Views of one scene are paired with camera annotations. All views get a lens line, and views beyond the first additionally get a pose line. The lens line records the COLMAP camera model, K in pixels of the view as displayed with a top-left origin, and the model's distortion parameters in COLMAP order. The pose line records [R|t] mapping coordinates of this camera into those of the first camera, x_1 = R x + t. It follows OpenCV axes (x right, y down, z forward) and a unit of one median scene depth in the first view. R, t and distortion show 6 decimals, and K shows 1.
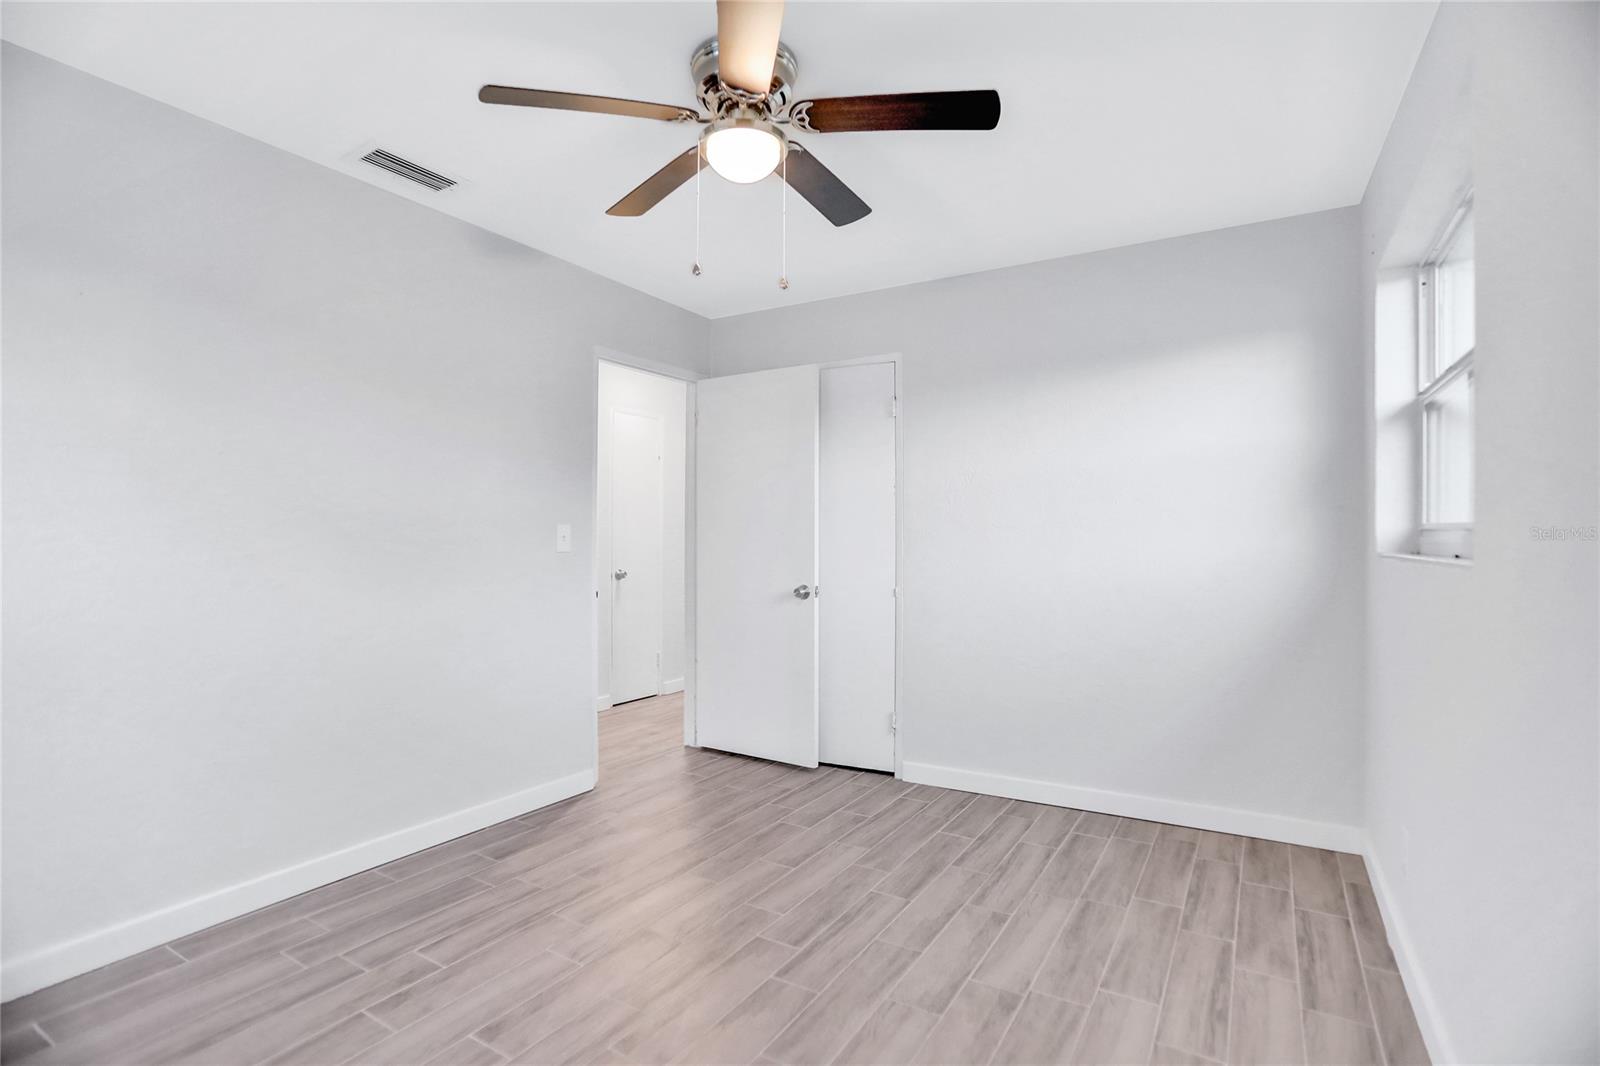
lens RADIAL K [[774.8, 0, 803.5], [0, 774.8, 535.9], [0, 0, 1]] dist [-0.089140, 0.051453]
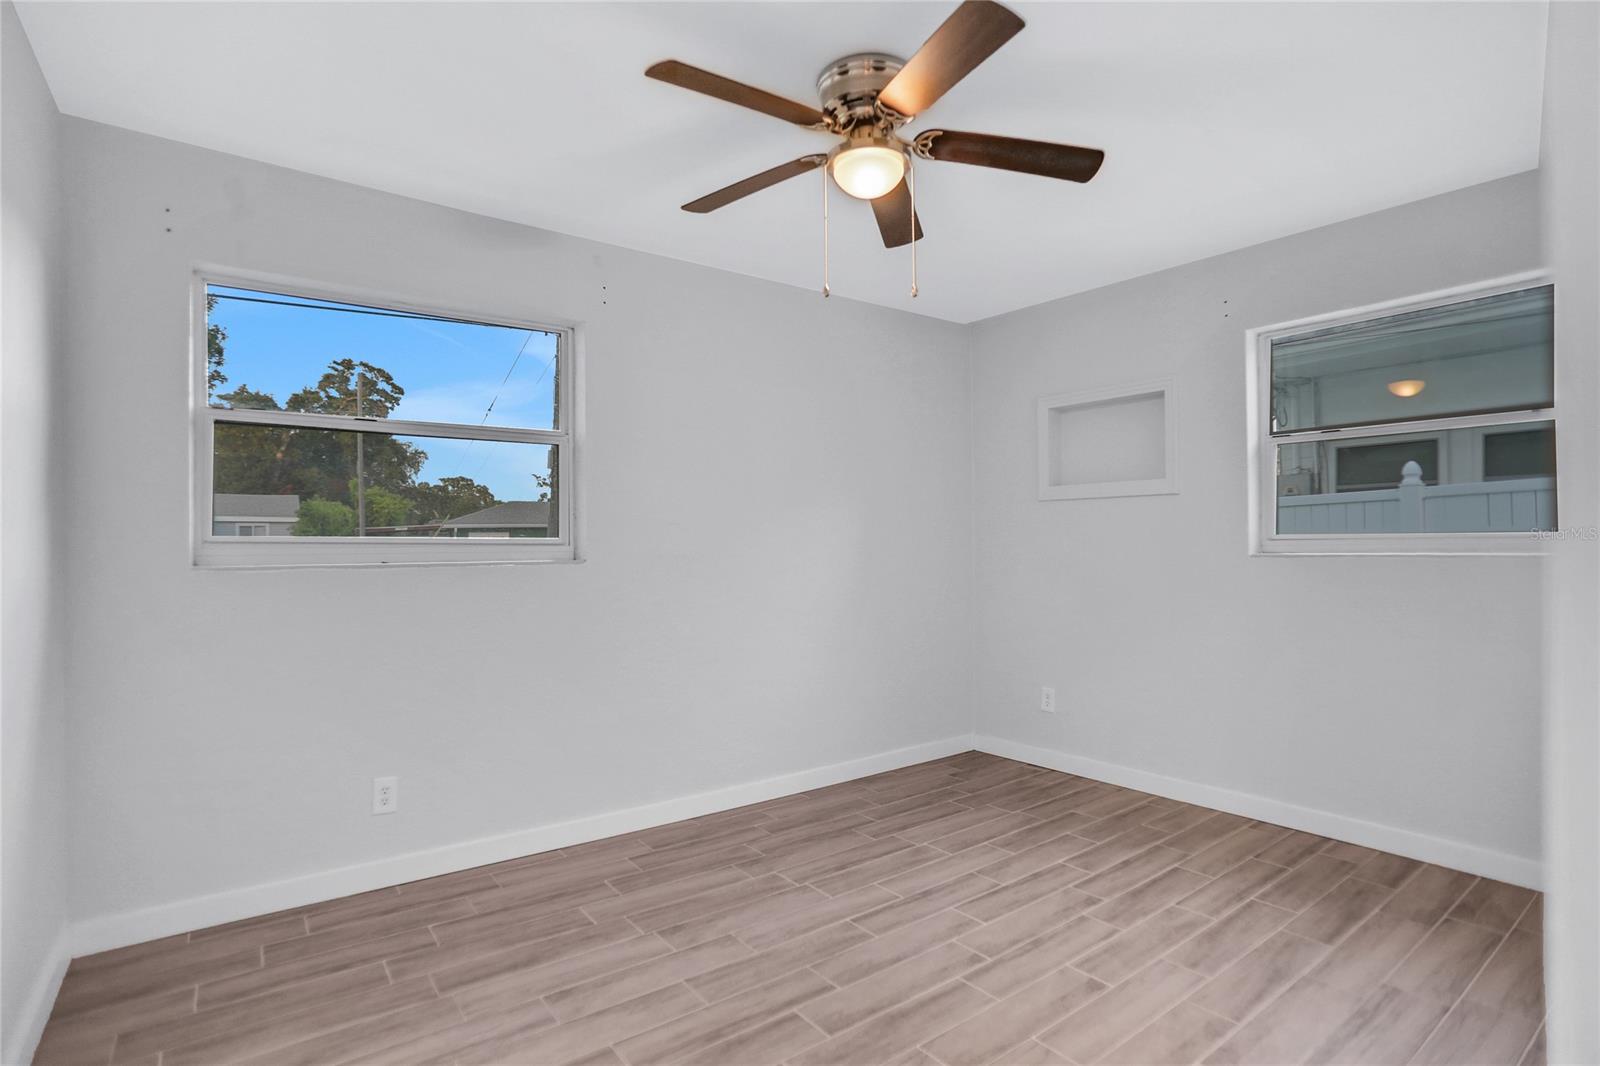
lens RADIAL K [[774.8, 0, 803.5], [0, 774.8, 535.9], [0, 0, 1]] dist [-0.089140, 0.051453]
pose [[-0.927478, 0.009128, 0.373767, -0.355157], [-0.000689, 0.999658, -0.026125, -0.004696], [-0.373877, -0.024488, -0.927155, 1.827692]]
